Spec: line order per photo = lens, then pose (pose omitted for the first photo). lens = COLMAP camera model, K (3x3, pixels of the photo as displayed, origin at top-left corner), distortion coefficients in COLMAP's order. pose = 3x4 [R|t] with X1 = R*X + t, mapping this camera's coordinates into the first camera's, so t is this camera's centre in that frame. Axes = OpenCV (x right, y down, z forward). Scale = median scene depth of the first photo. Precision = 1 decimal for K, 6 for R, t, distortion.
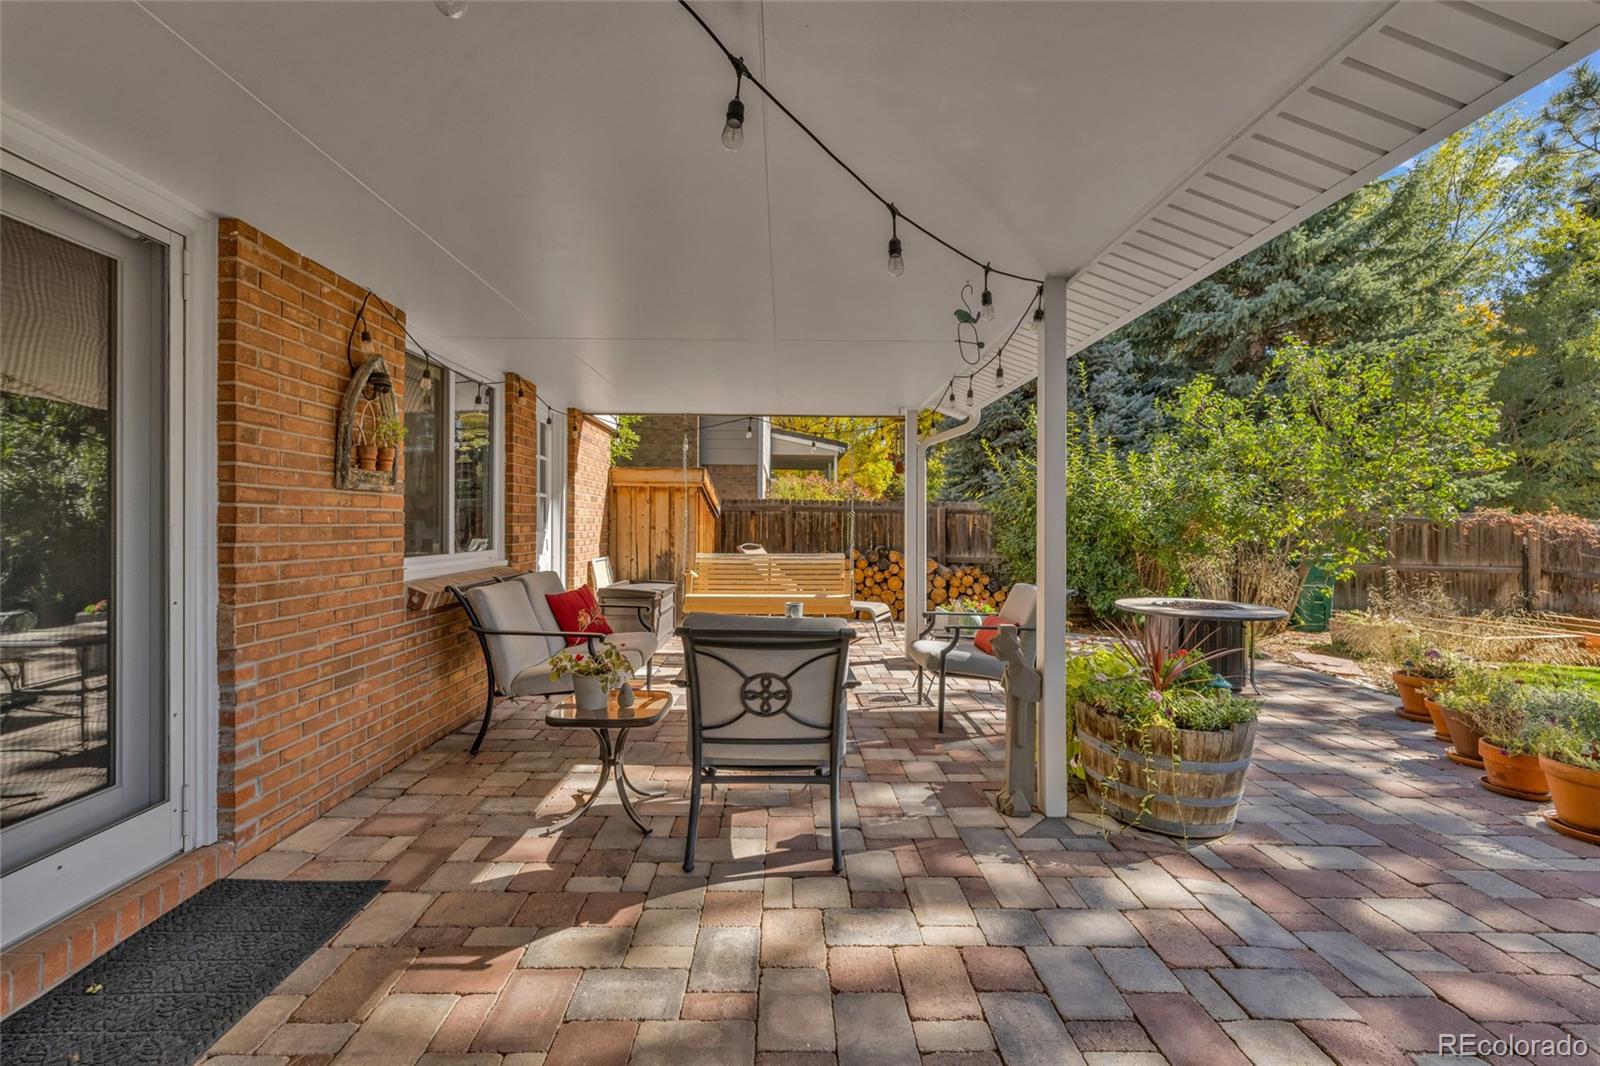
lens RADIAL K [[680.3, 0, 793.0], [0, 680.3, 524.6], [0, 0, 1]] dist [0.001455, 0.000779]
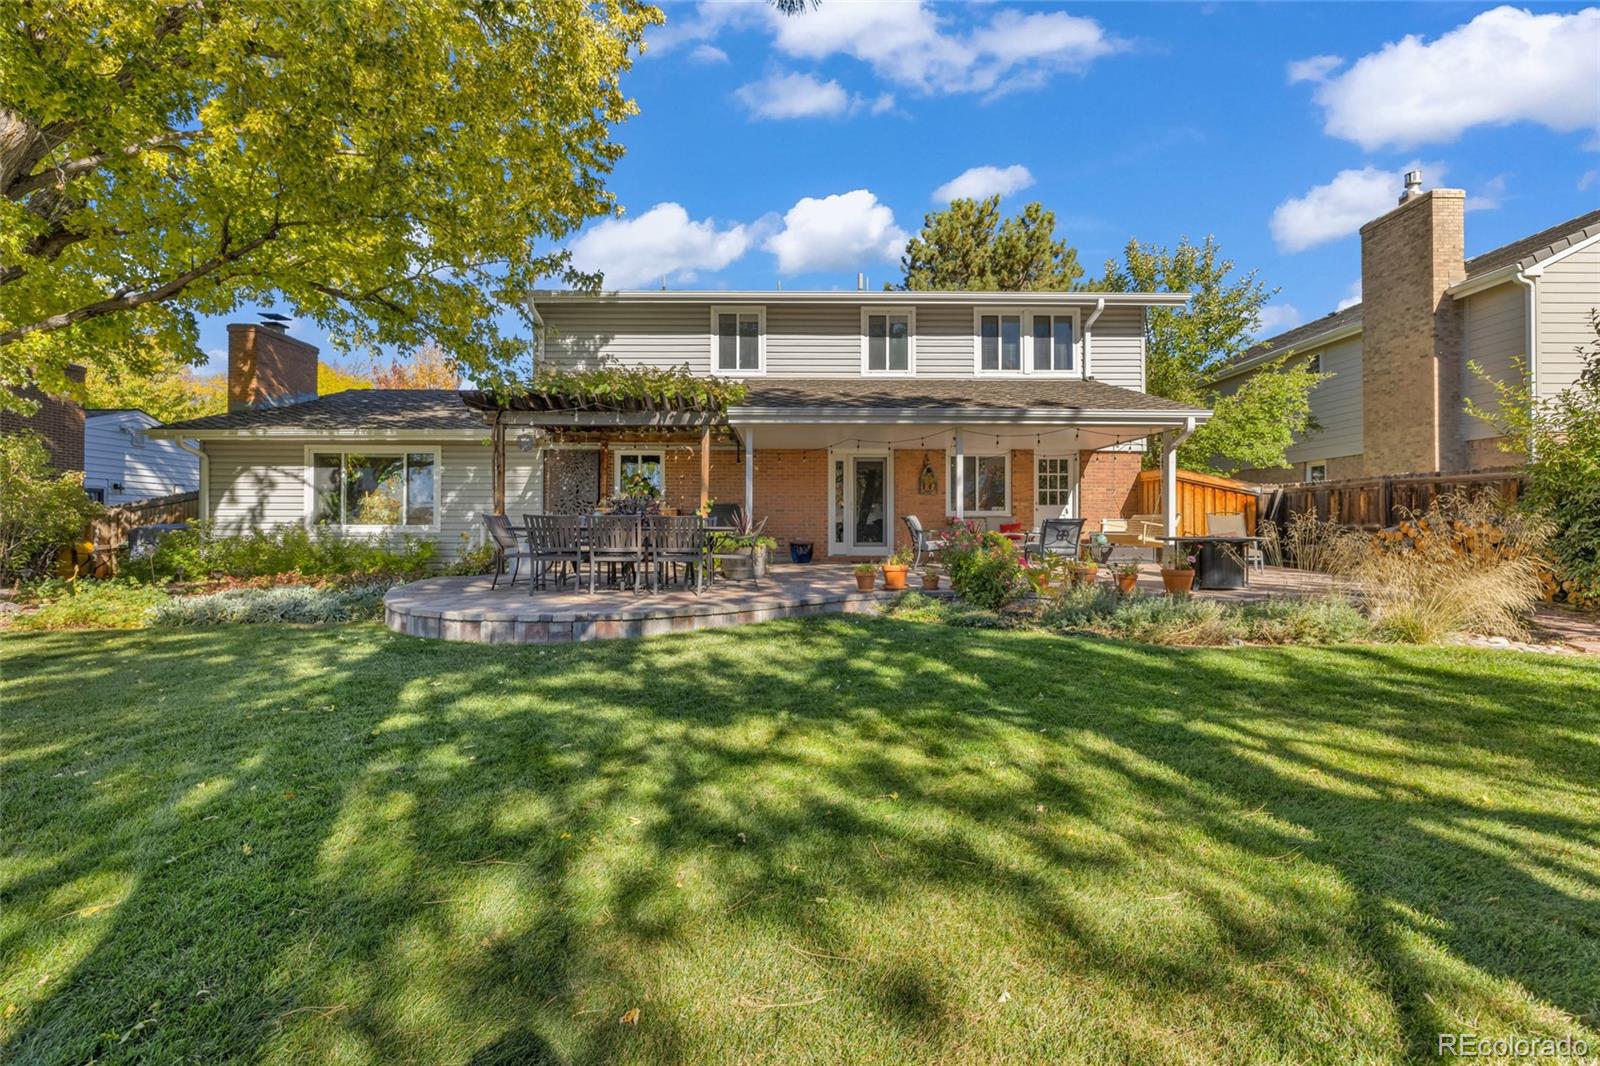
lens RADIAL K [[680.3, 0, 803.2], [0, 680.3, 530.6], [0, 0, 1]] dist [0.001455, 0.000779]
pose [[0.006630, 0.000719, -0.999978, 1.125448], [0.000117, 1.000000, 0.000720, 0.053679], [0.999978, -0.000121, 0.006630, 0.042391]]
